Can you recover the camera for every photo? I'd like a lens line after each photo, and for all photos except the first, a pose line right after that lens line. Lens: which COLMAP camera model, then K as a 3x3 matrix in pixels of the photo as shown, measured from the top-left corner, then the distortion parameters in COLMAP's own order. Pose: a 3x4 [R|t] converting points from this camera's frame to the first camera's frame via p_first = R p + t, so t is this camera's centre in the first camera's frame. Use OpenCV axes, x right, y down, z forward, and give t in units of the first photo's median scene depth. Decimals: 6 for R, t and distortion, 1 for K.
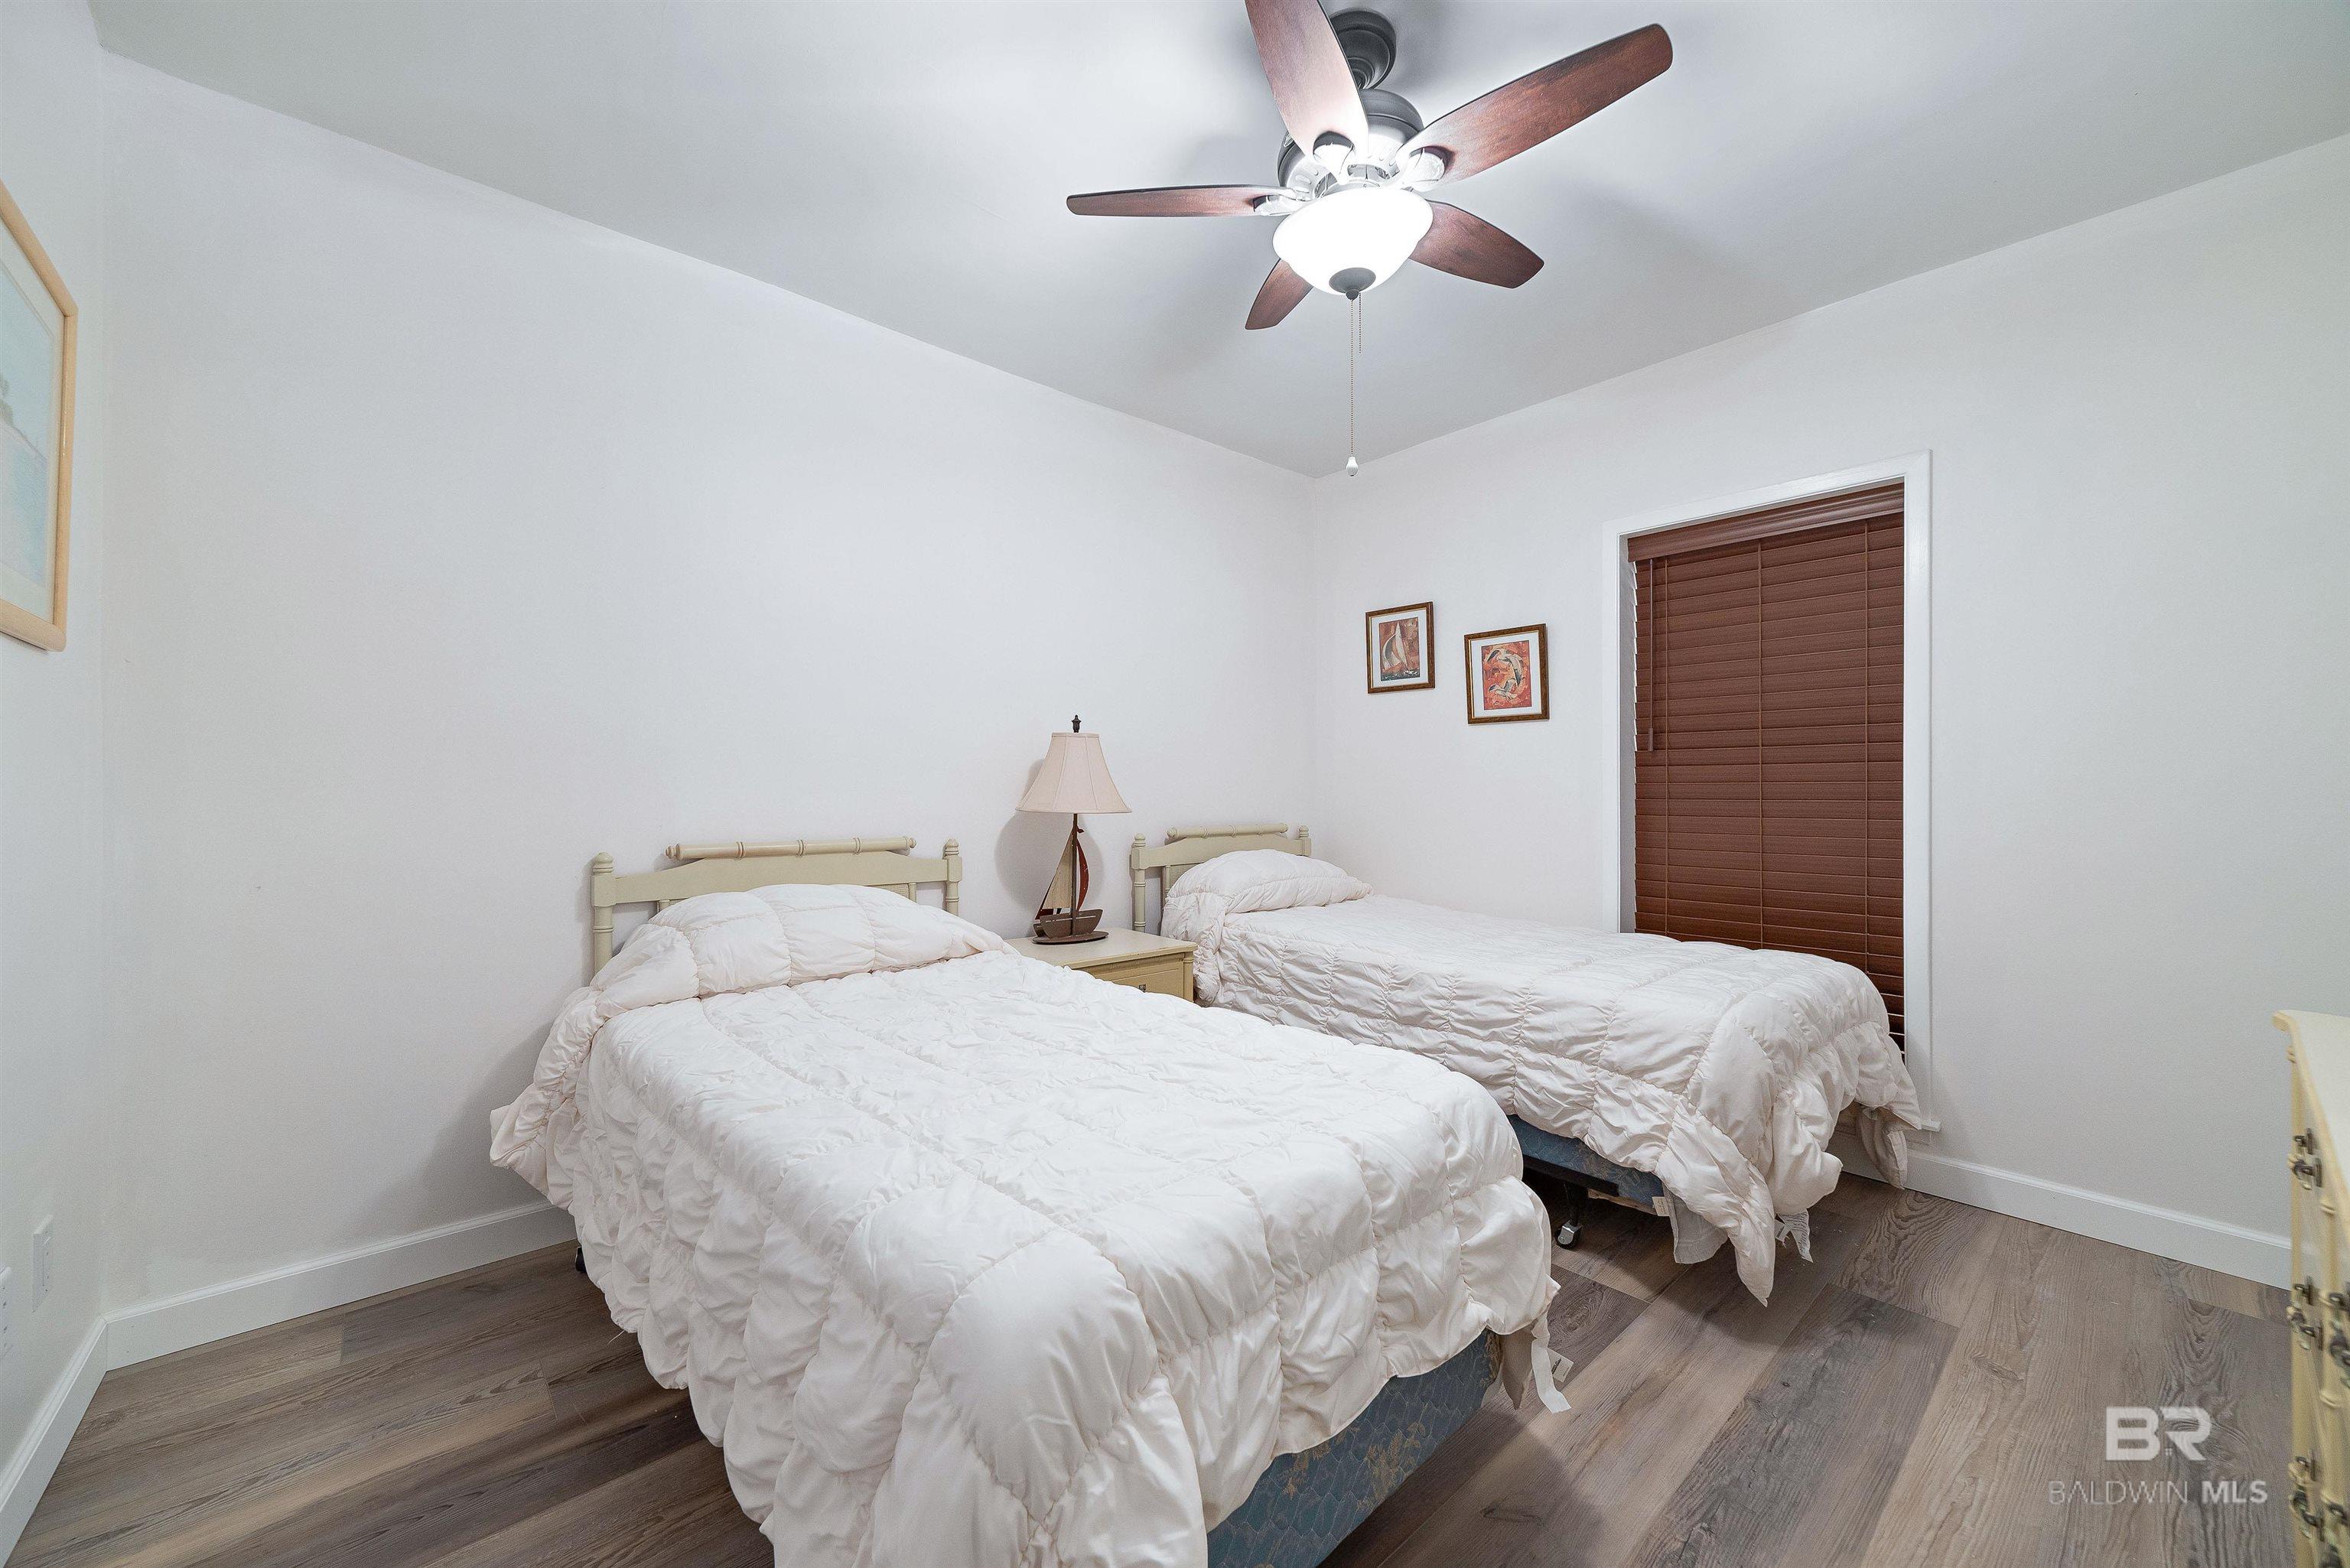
lens RADIAL K [[895.0, 0, 1175.0], [0, 895.0, 784.0], [0, 0, 1]] dist [-0.000781, 0.000072]
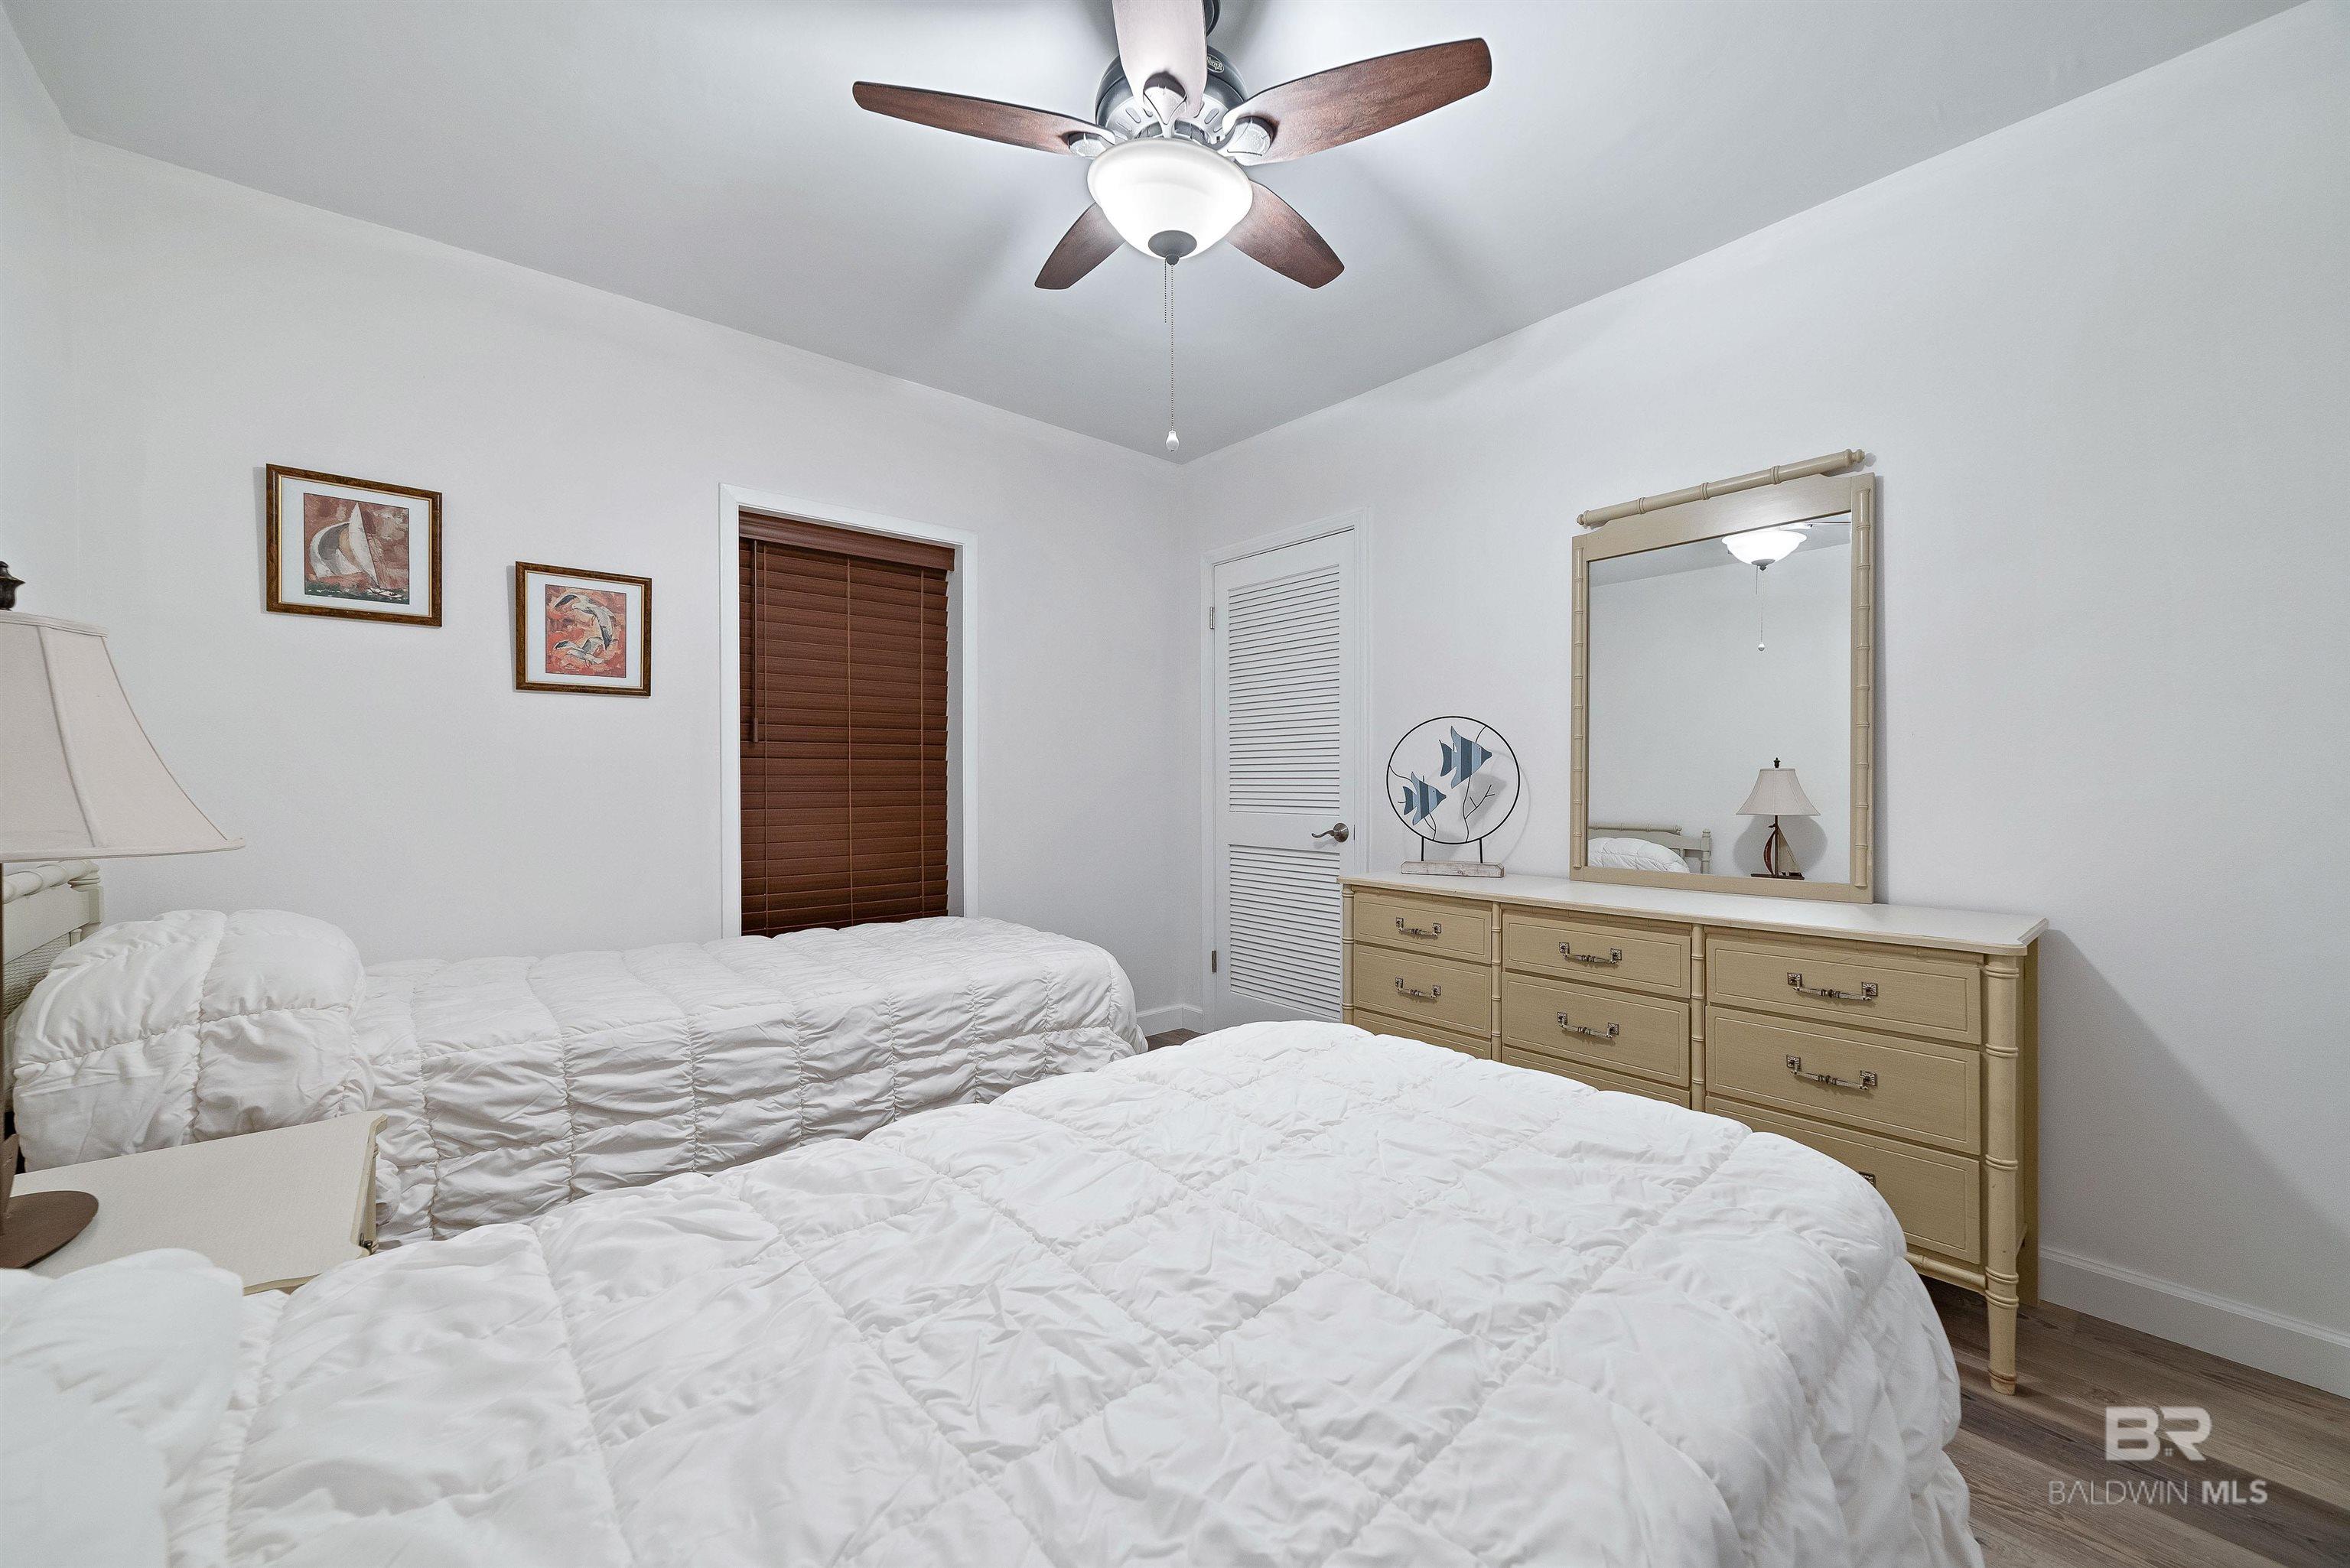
lens RADIAL K [[895.0, 0, 1175.0], [0, 895.0, 784.0], [0, 0, 1]] dist [-0.000781, 0.000072]
pose [[0.018242, -0.004168, 0.999825, -0.390455], [-0.003377, 0.999985, 0.004230, 0.002297], [-0.999828, -0.003453, 0.018228, 0.507880]]
